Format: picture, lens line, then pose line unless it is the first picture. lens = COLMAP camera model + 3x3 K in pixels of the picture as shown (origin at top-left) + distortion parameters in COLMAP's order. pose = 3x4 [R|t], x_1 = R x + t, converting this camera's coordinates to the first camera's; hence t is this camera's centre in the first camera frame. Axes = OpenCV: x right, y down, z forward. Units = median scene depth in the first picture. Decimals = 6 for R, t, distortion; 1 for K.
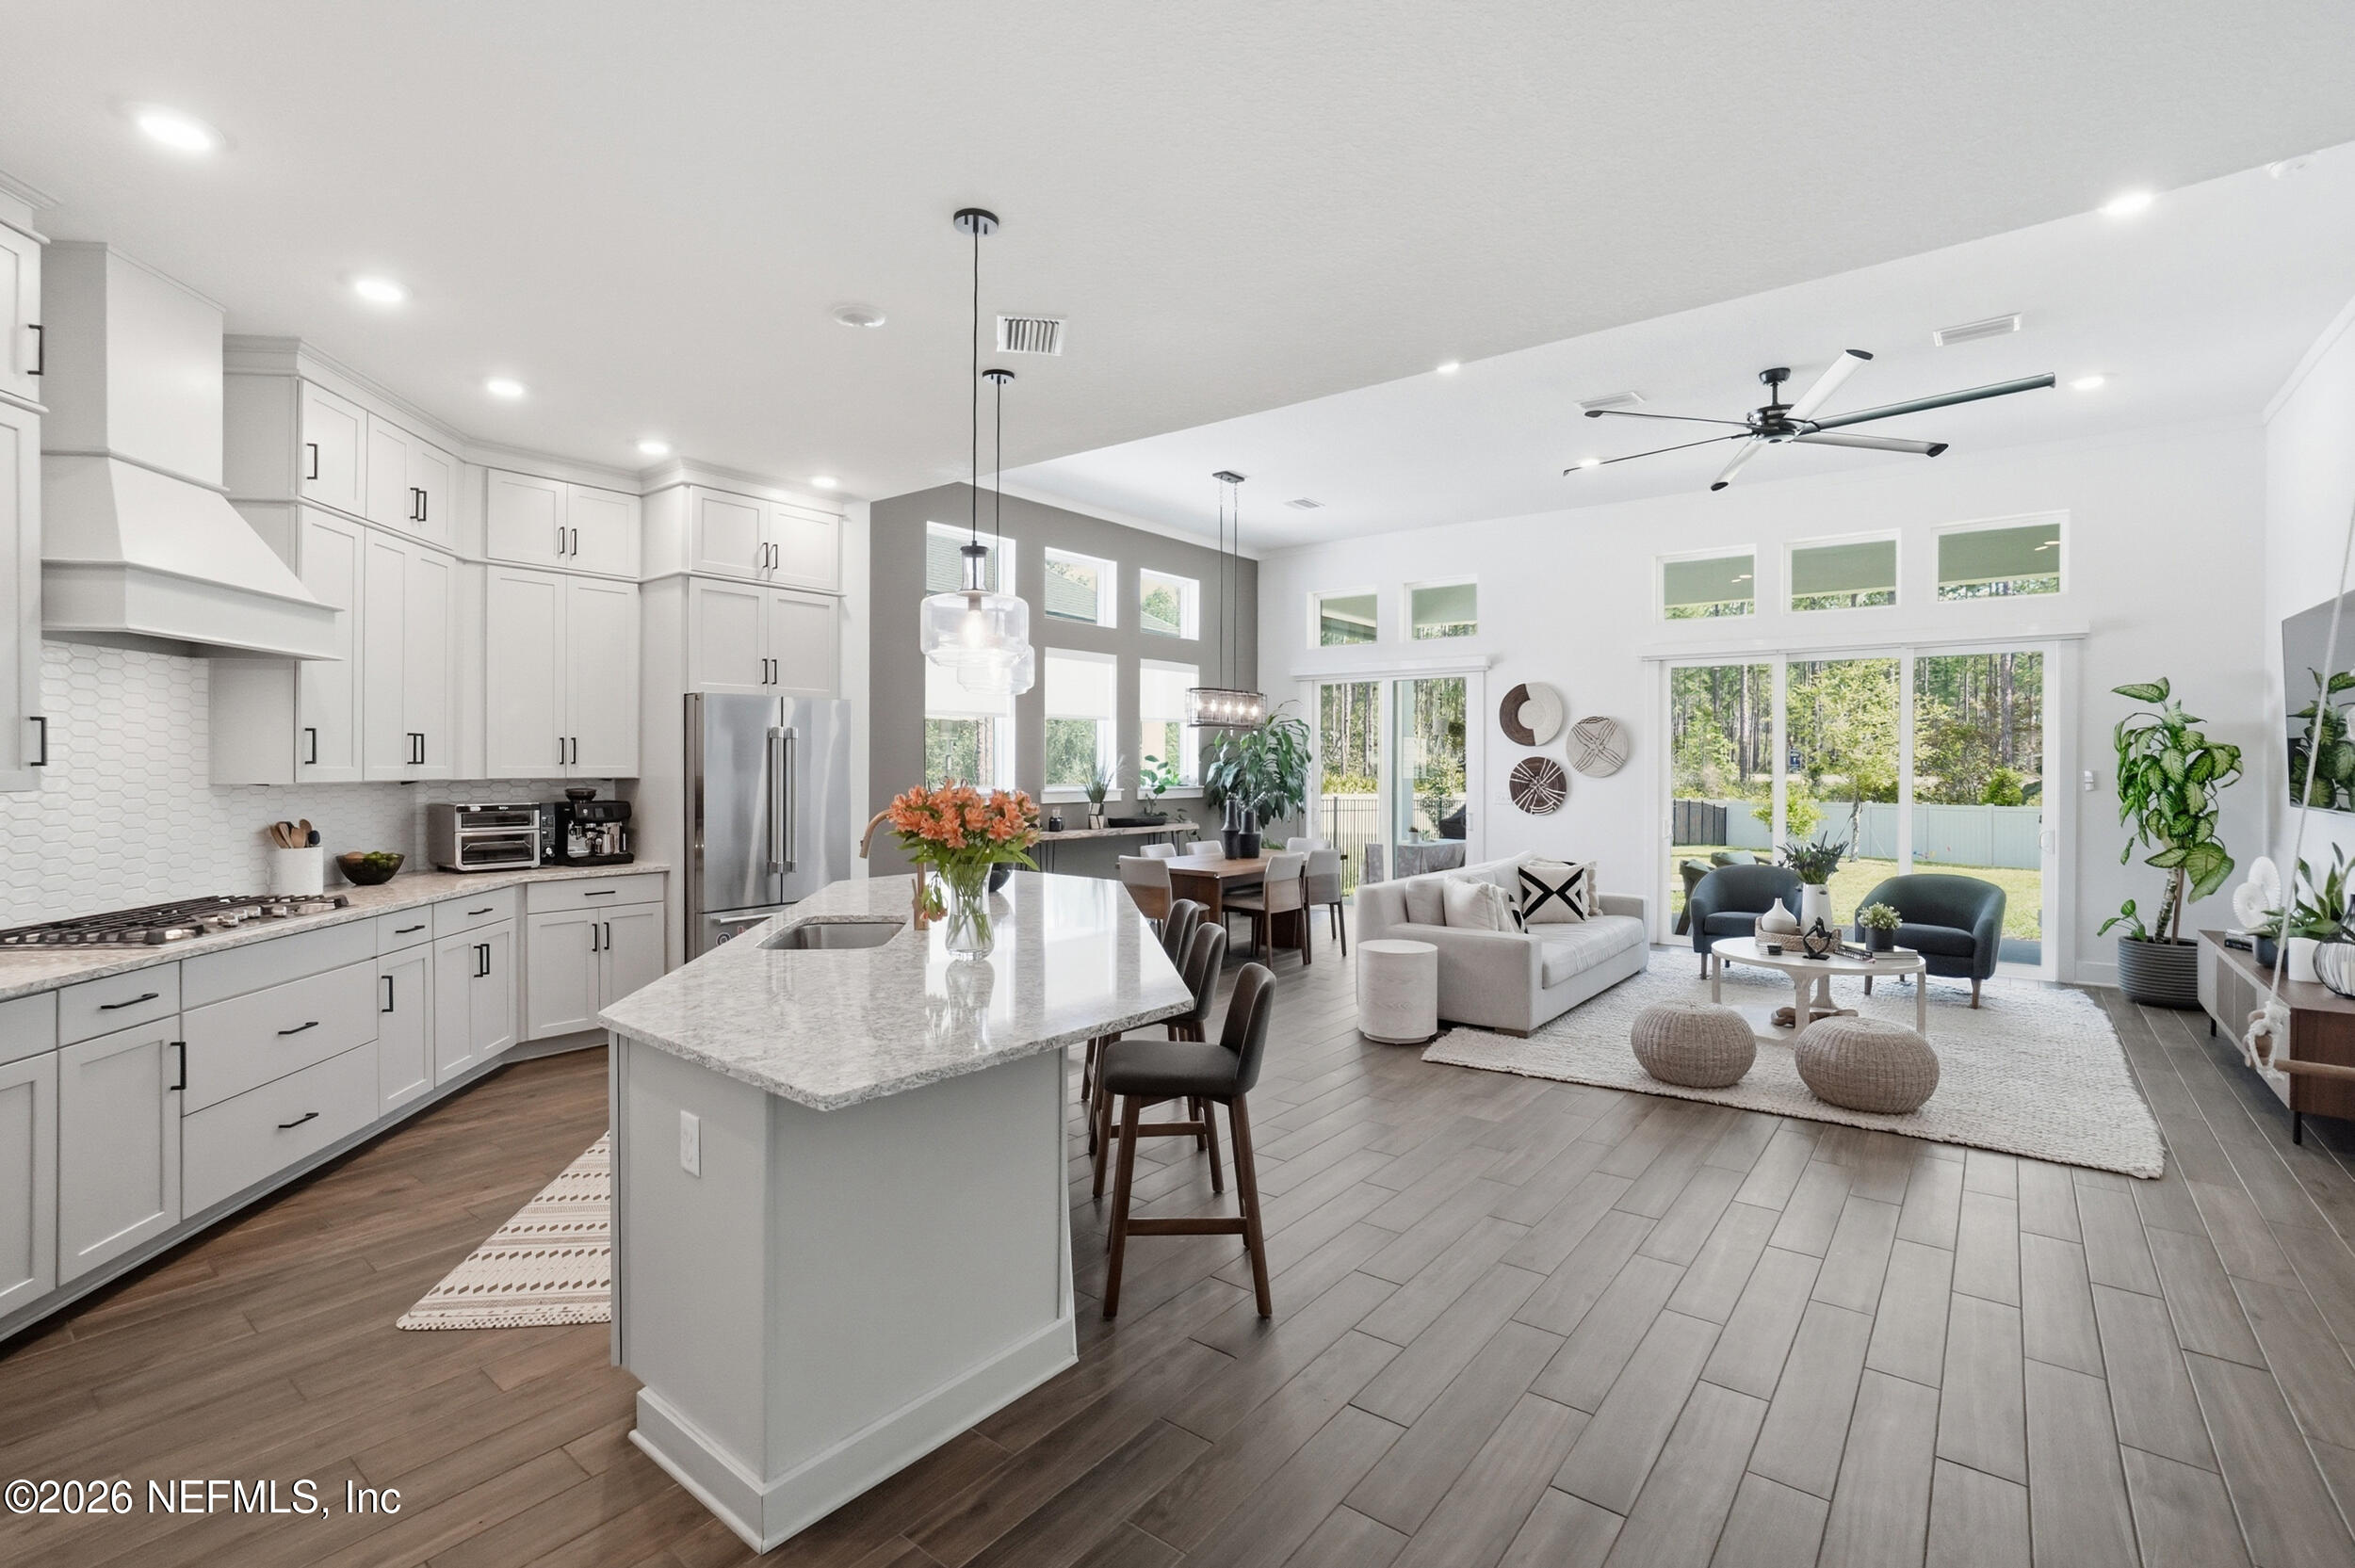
lens RADIAL K [[1067.7, 0, 1168.1], [0, 1067.7, 761.1], [0, 0, 1]] dist [-0.029696, 0.016978]
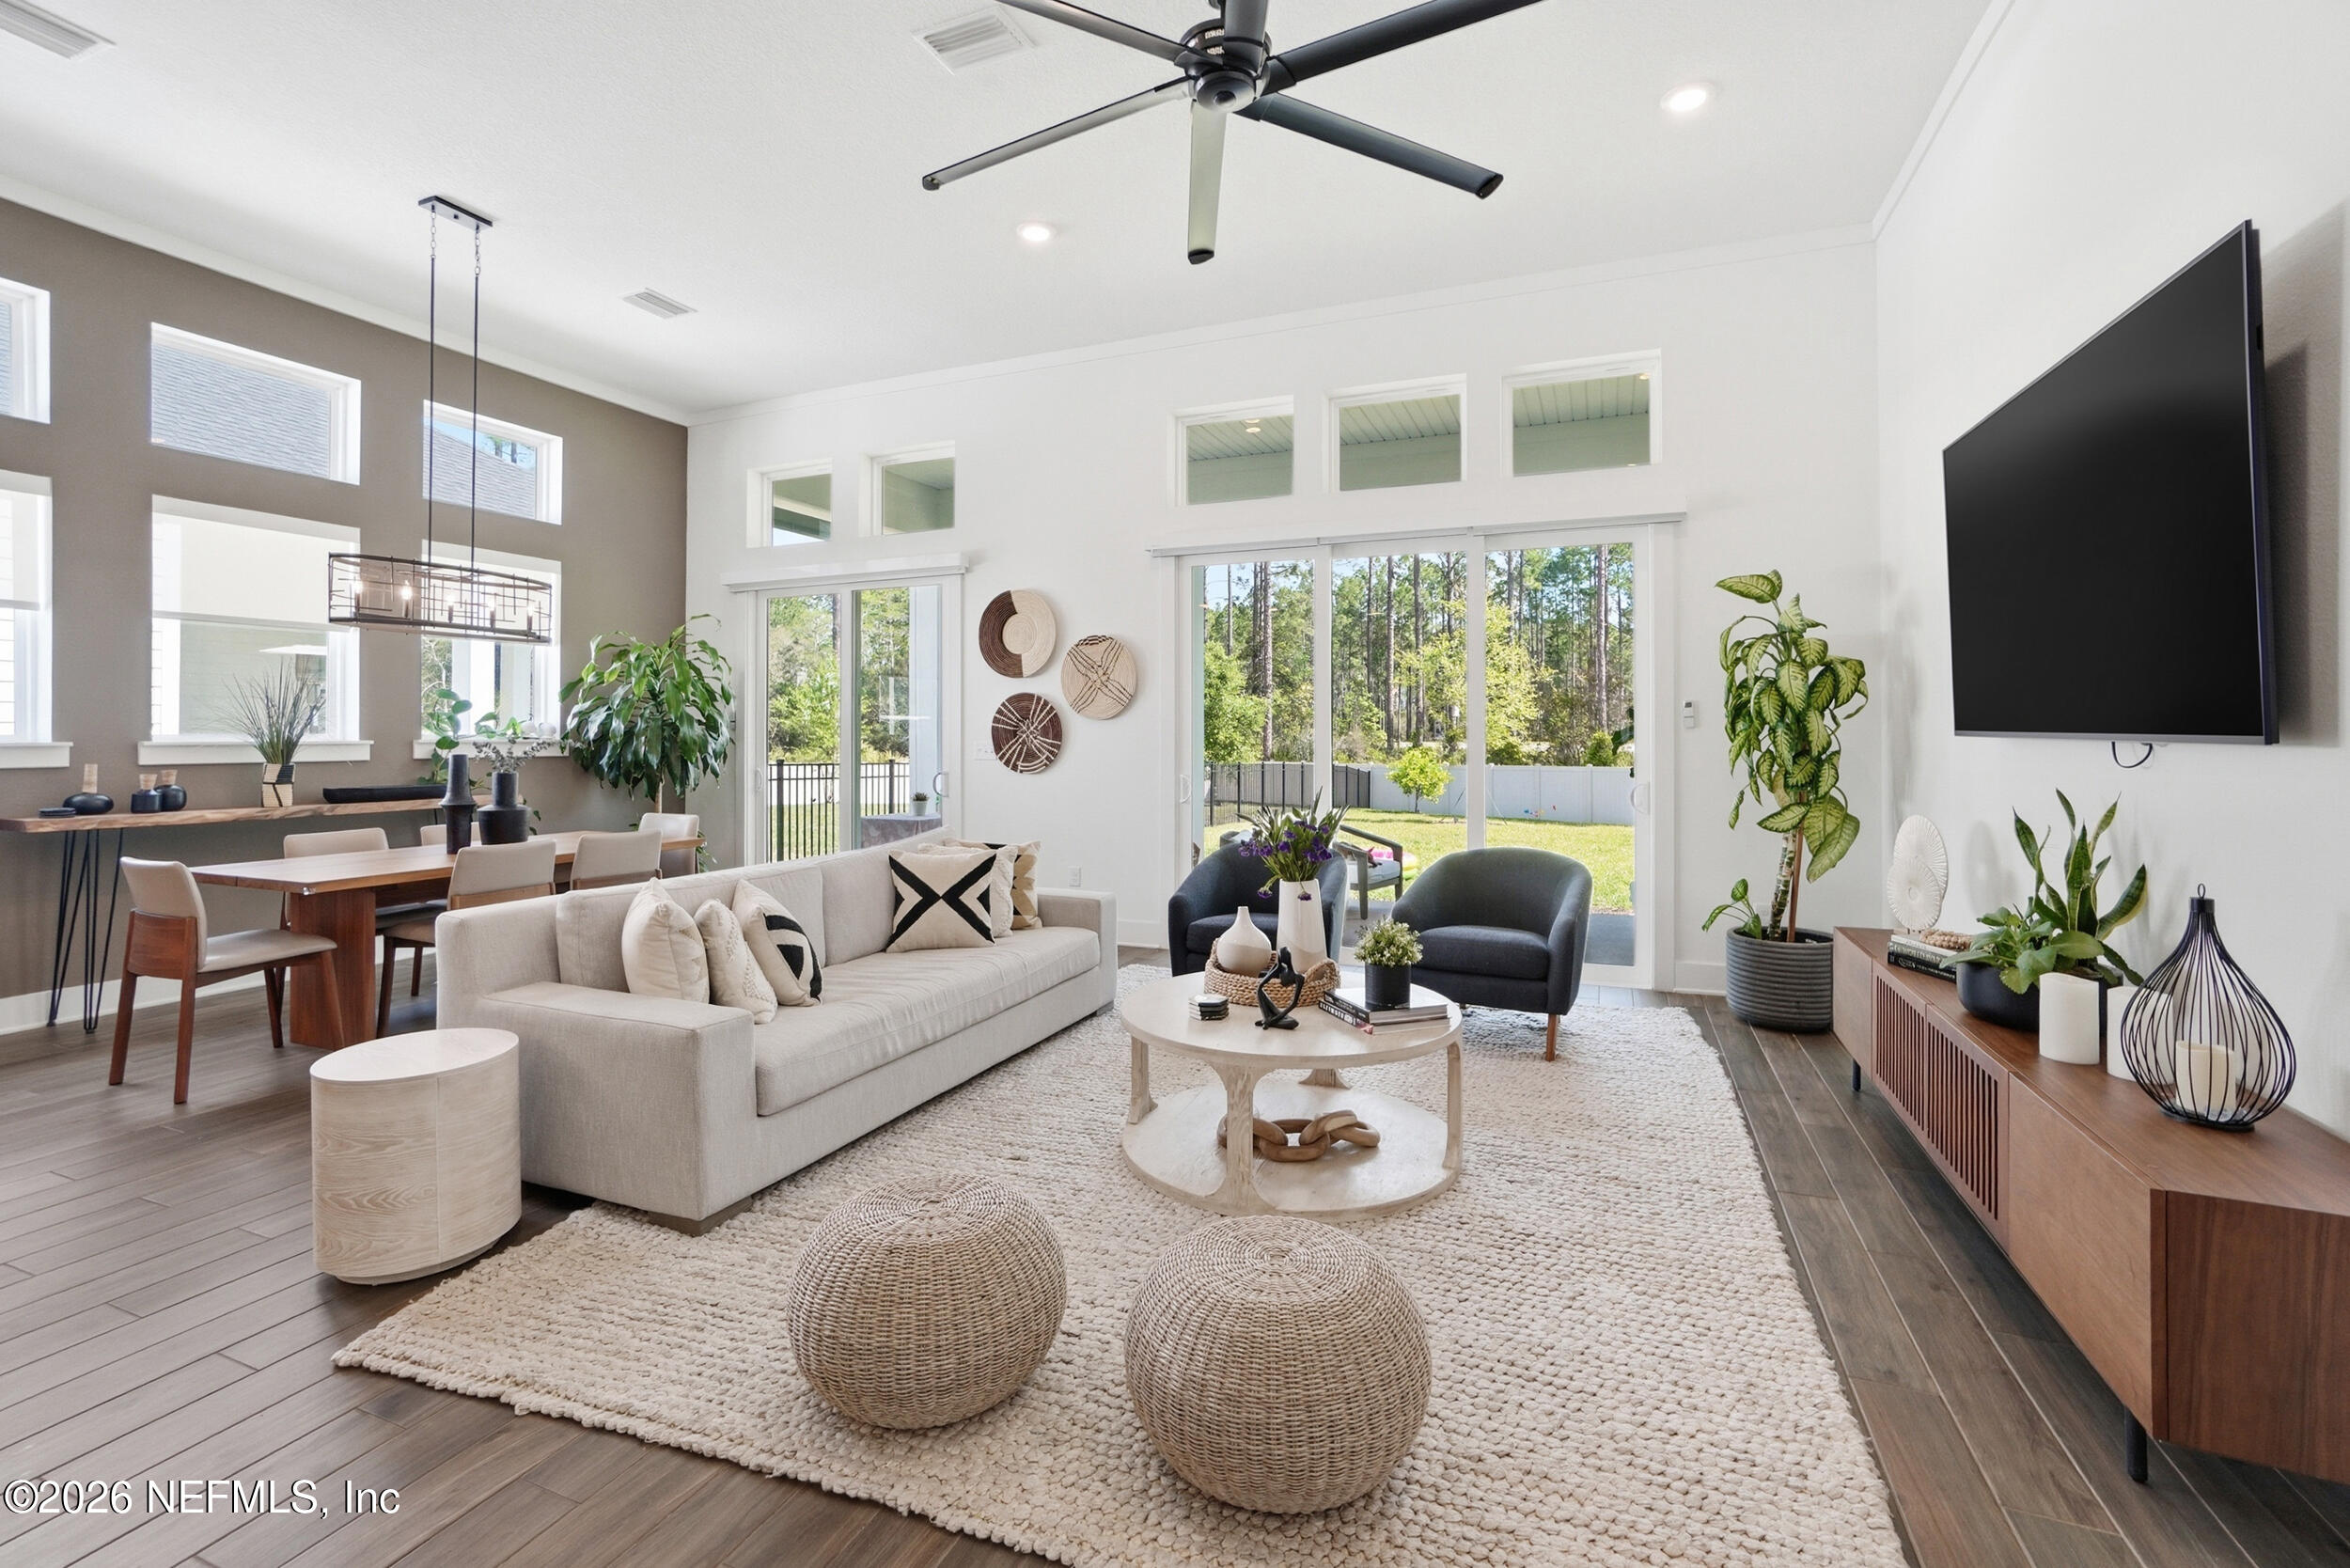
lens RADIAL K [[1065.6, 0, 1133.7], [0, 1065.6, 708.3], [0, 0, 1]] dist [-0.029696, 0.016978]
pose [[0.968636, 0.002851, 0.248469, 0.271427], [0.002804, 0.999745, -0.022404, 0.025430], [-0.248469, 0.022398, 0.968381, 0.327837]]
